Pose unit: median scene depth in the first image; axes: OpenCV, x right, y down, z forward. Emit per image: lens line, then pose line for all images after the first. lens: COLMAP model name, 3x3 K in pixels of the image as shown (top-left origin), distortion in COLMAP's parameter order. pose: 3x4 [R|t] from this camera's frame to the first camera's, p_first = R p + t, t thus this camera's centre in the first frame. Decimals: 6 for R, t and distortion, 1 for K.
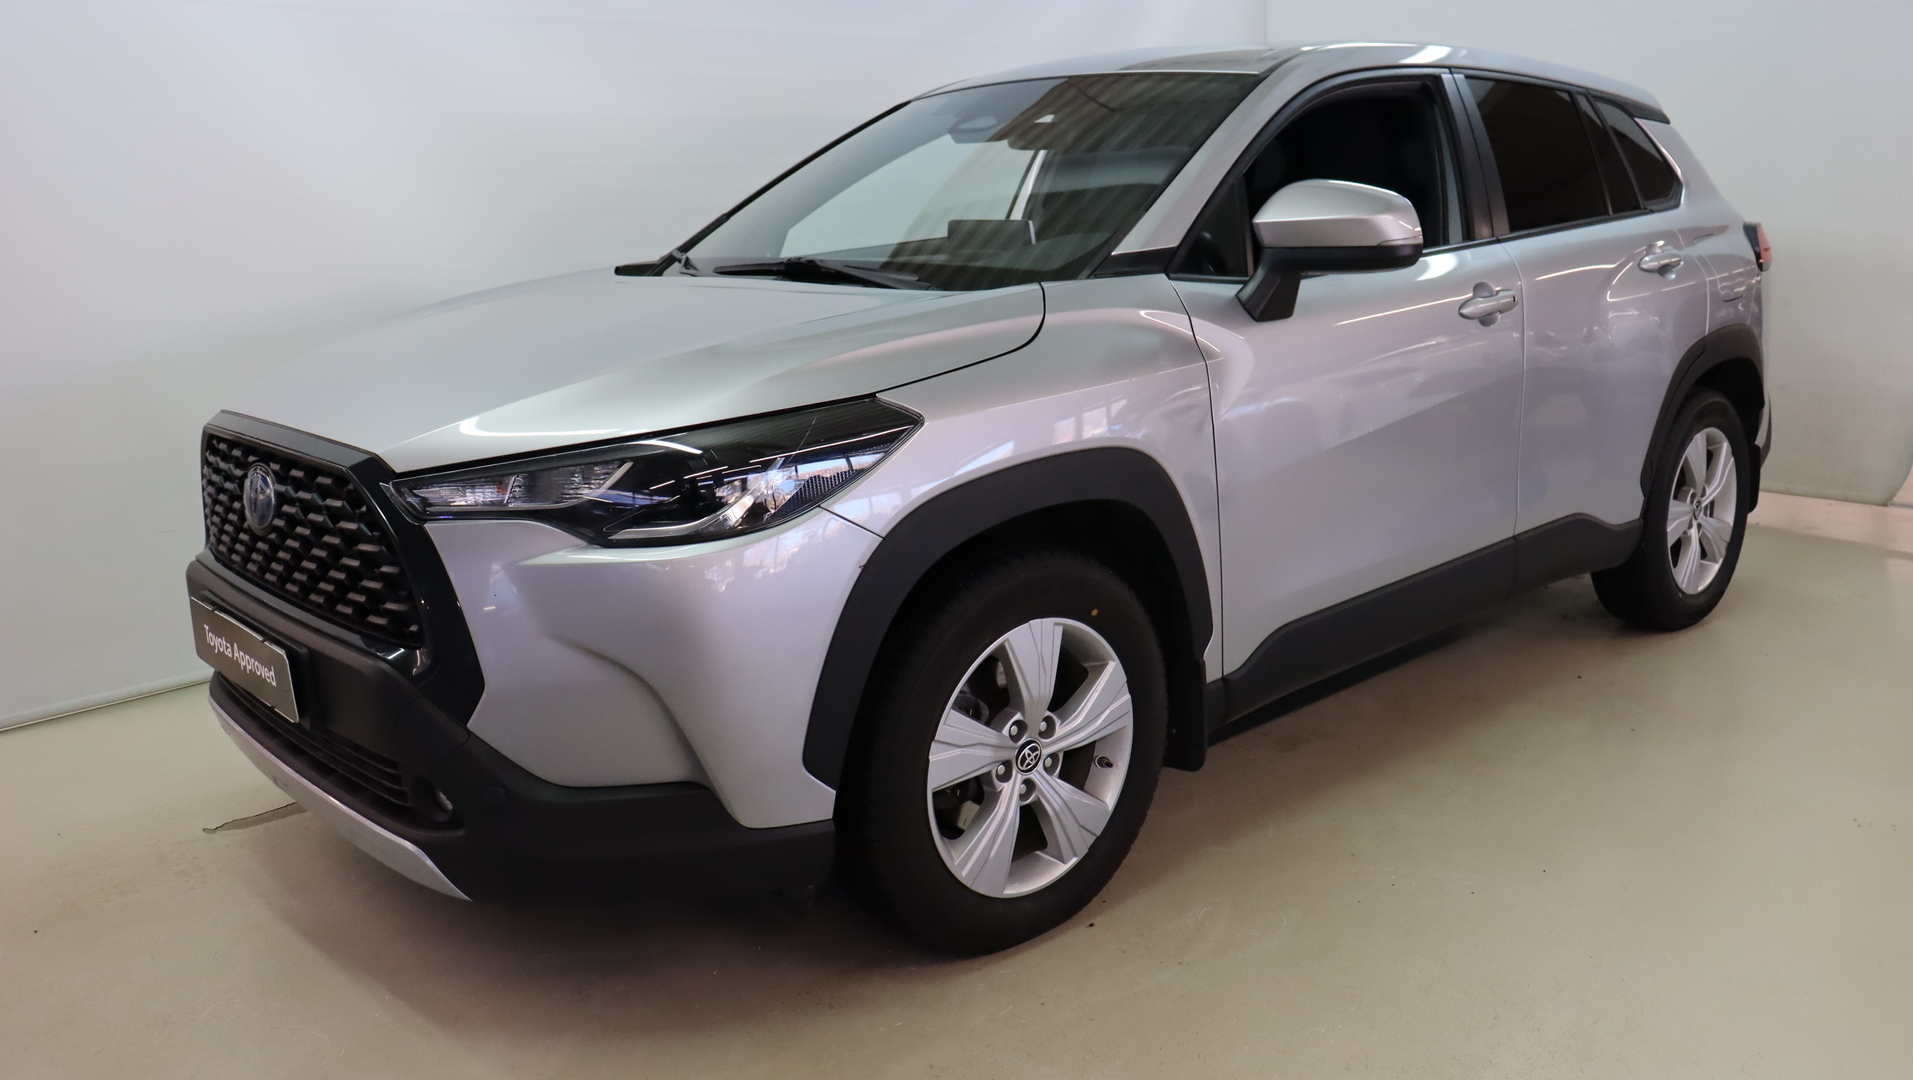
lens RADIAL K [[1546.4, 0, 959.5], [0, 1546.4, 539.8], [0, 0, 1]] dist [-0.170700, 0.126637]
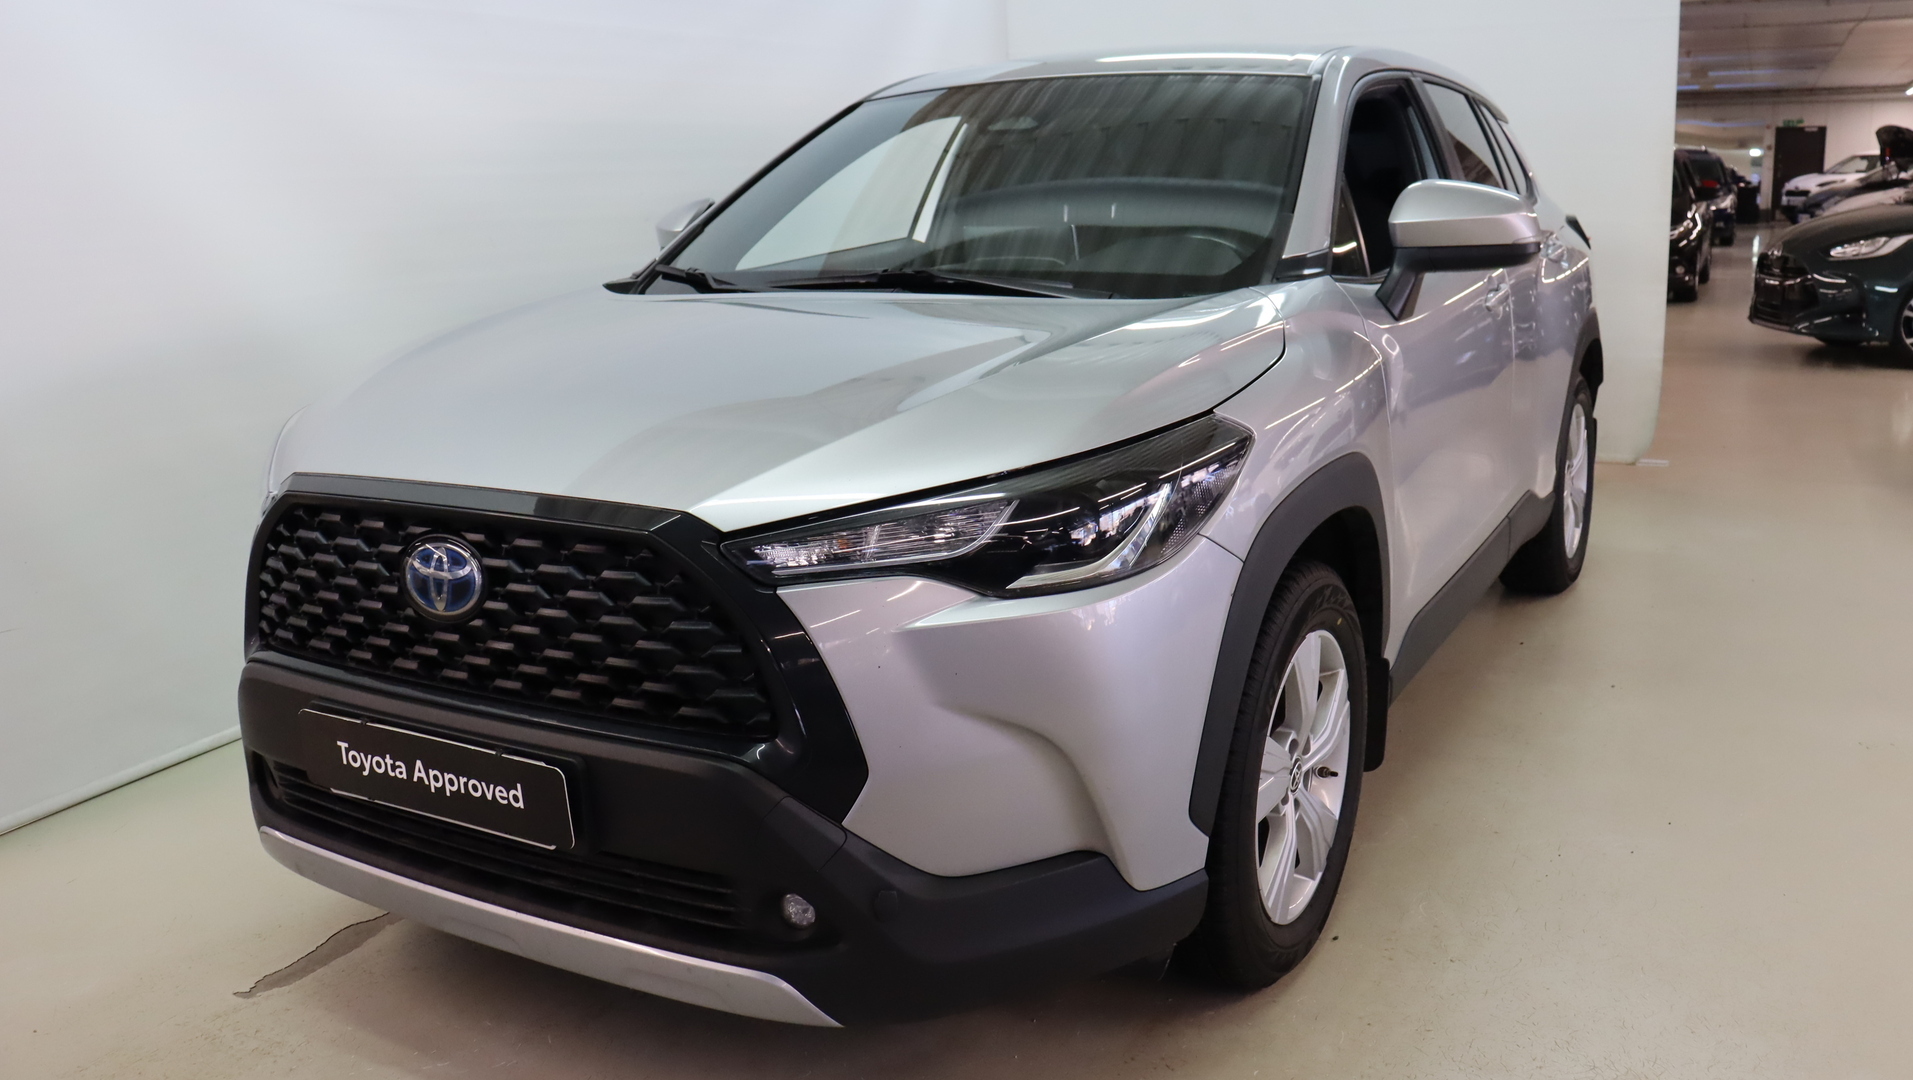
lens RADIAL K [[1546.4, 0, 948.4], [0, 1546.4, 535.6], [0, 0, 1]] dist [-0.170700, 0.126637]
pose [[0.954003, -0.075953, 0.290018, -0.456834], [0.078143, 0.996934, 0.004040, -0.032935], [-0.289435, 0.018808, 0.957013, 0.146611]]
